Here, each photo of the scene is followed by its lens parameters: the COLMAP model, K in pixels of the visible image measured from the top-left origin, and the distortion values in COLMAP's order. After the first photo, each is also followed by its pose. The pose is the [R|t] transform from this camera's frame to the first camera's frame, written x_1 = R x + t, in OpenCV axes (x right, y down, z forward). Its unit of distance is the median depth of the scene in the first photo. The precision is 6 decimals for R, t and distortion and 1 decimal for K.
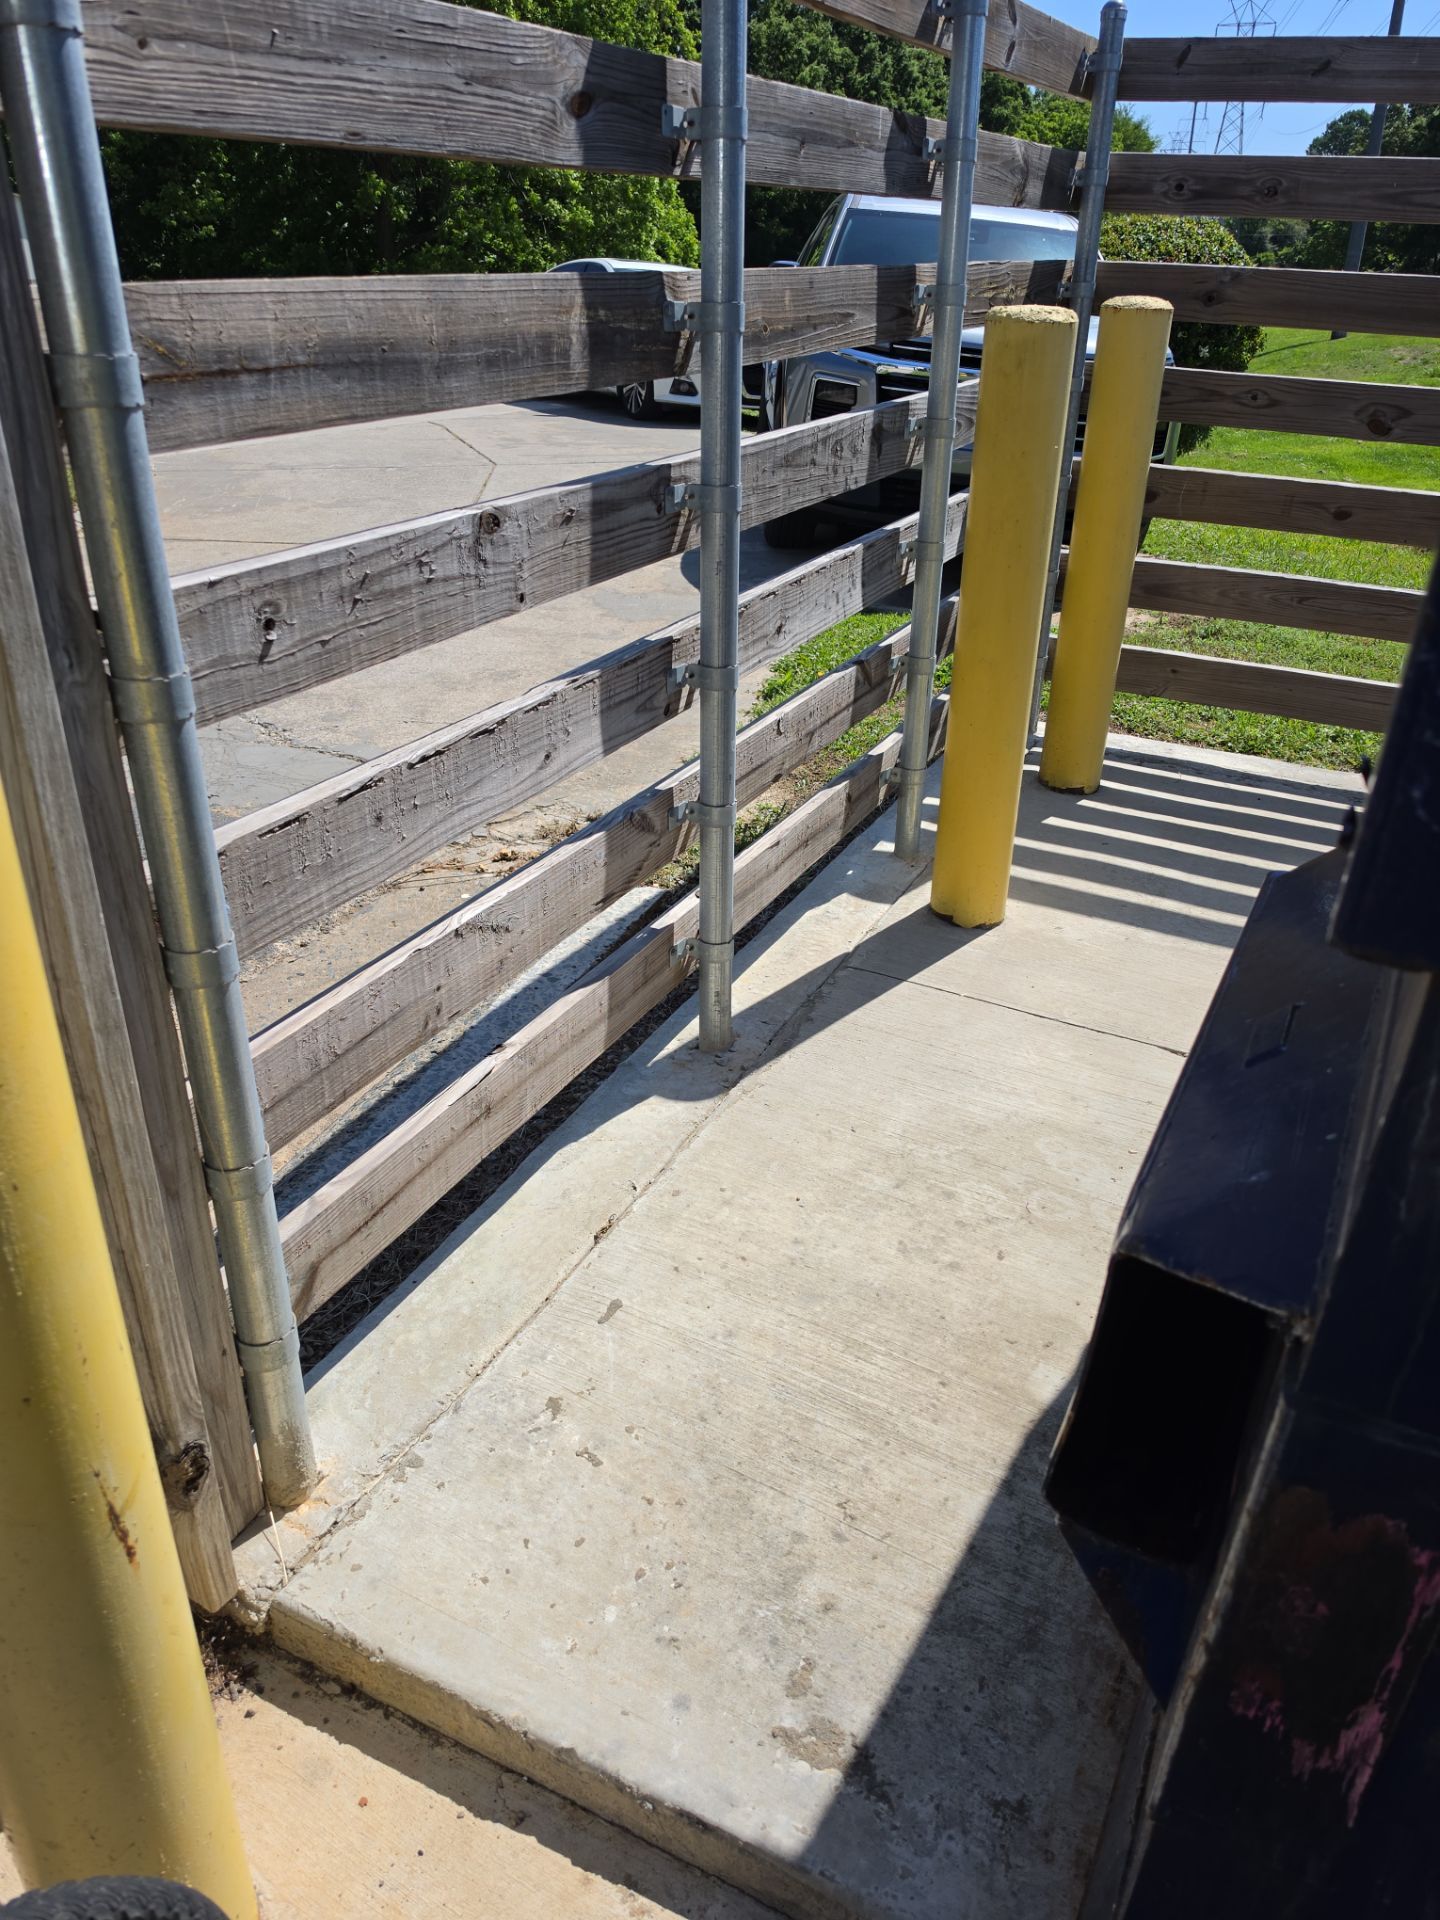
lens RADIAL K [[1360.8, 0, 717.6], [0, 1360.8, 967.3], [0, 0, 1]] dist [0.017090, -0.033240]
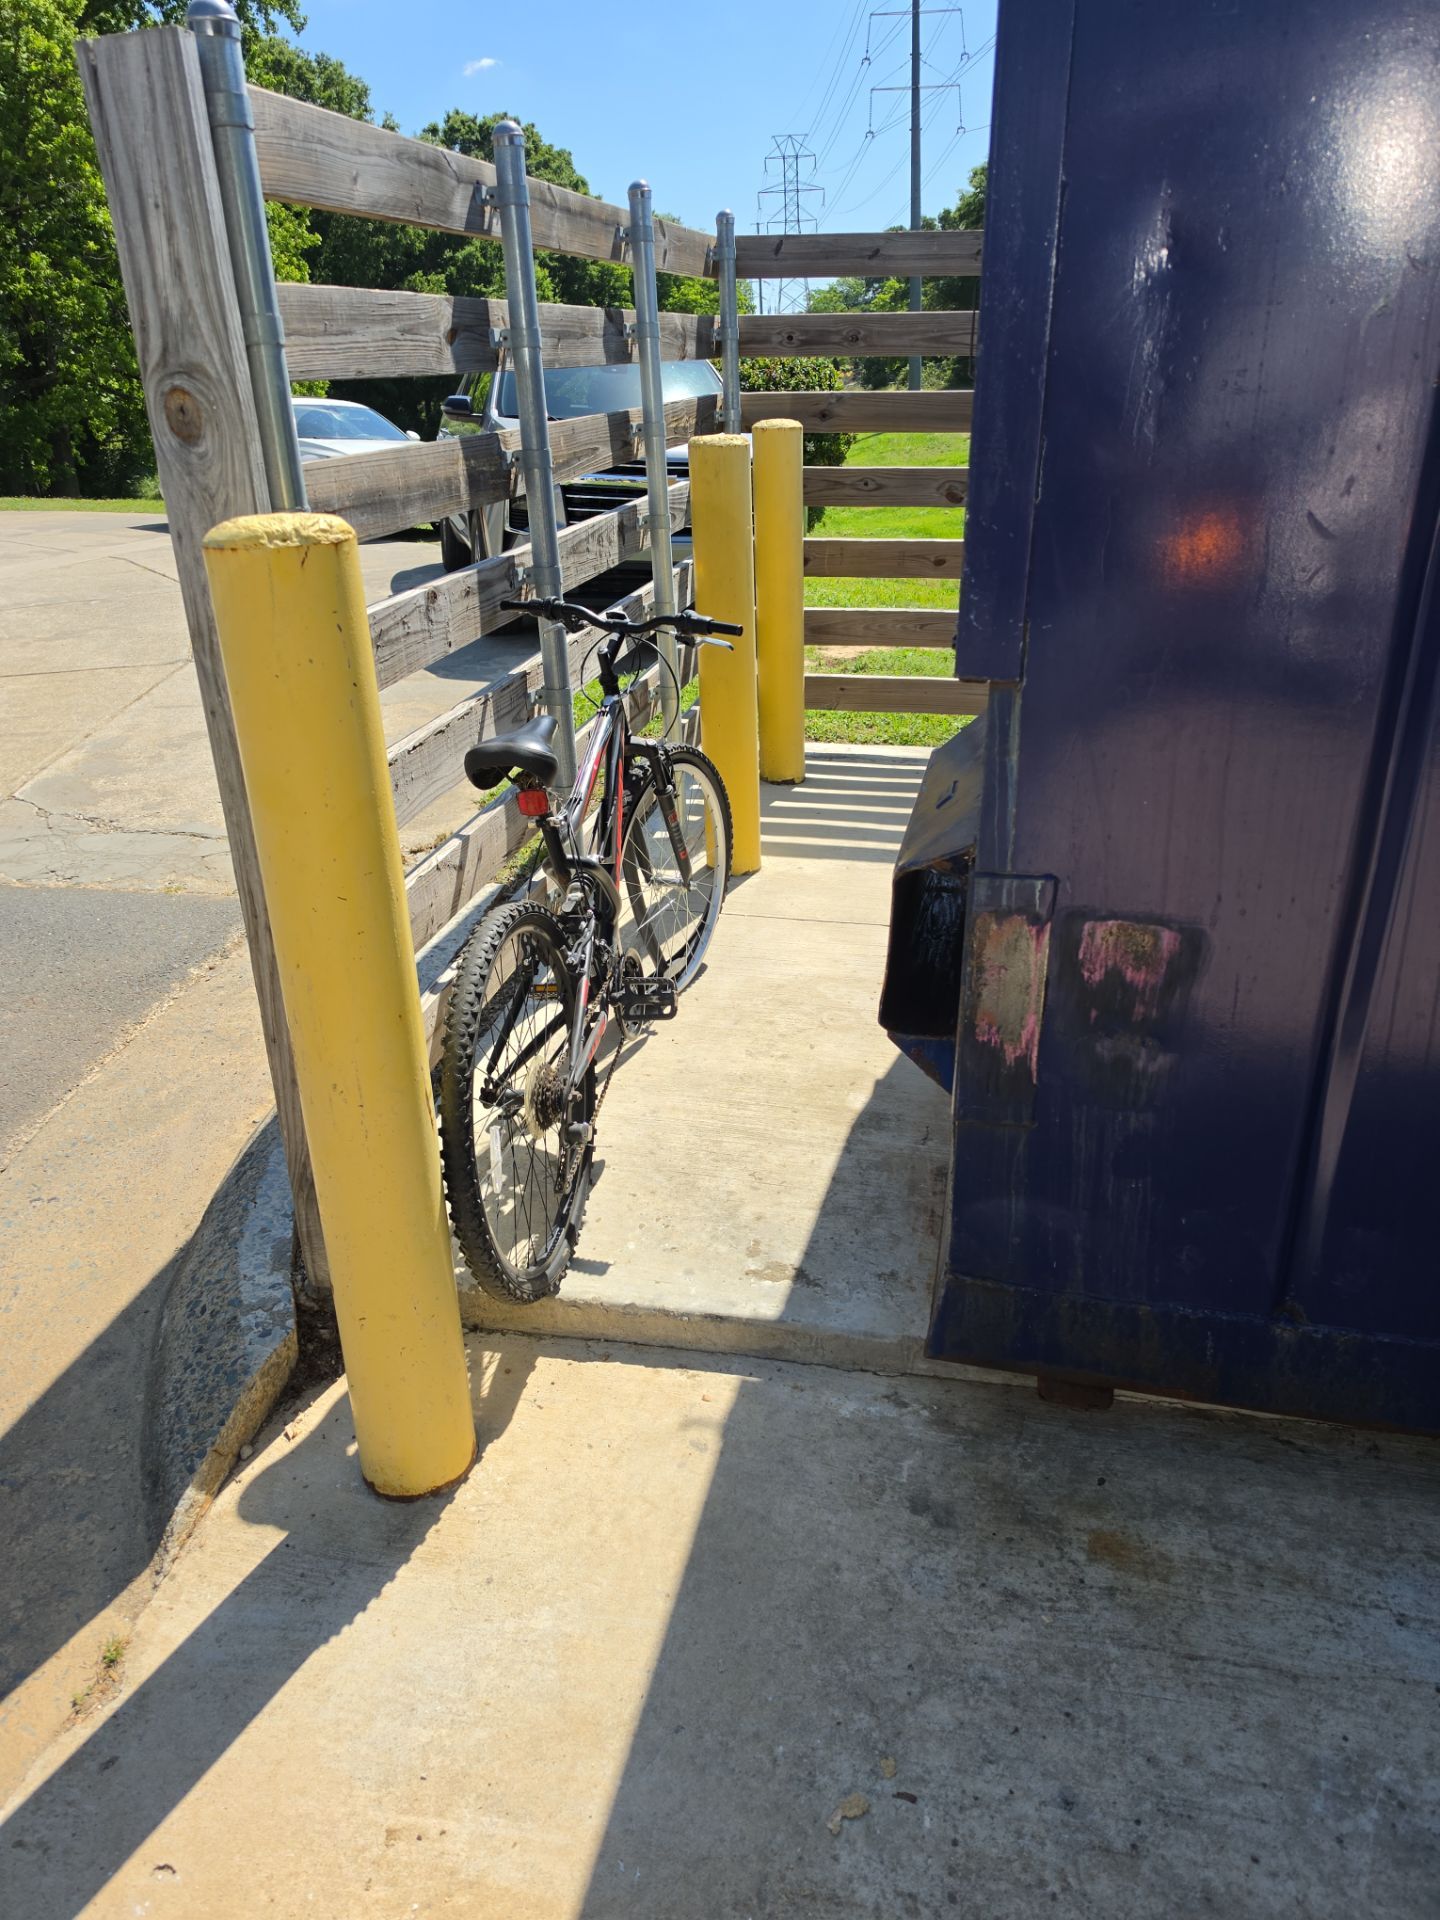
lens RADIAL K [[1360.8, 0, 730.4], [0, 1360.8, 956.1], [0, 0, 1]] dist [0.017090, -0.033240]
pose [[0.963029, -0.144708, 0.227232, -0.177480], [0.161163, 0.985365, -0.055513, 0.155416], [-0.215874, 0.090082, 0.972257, -0.389524]]
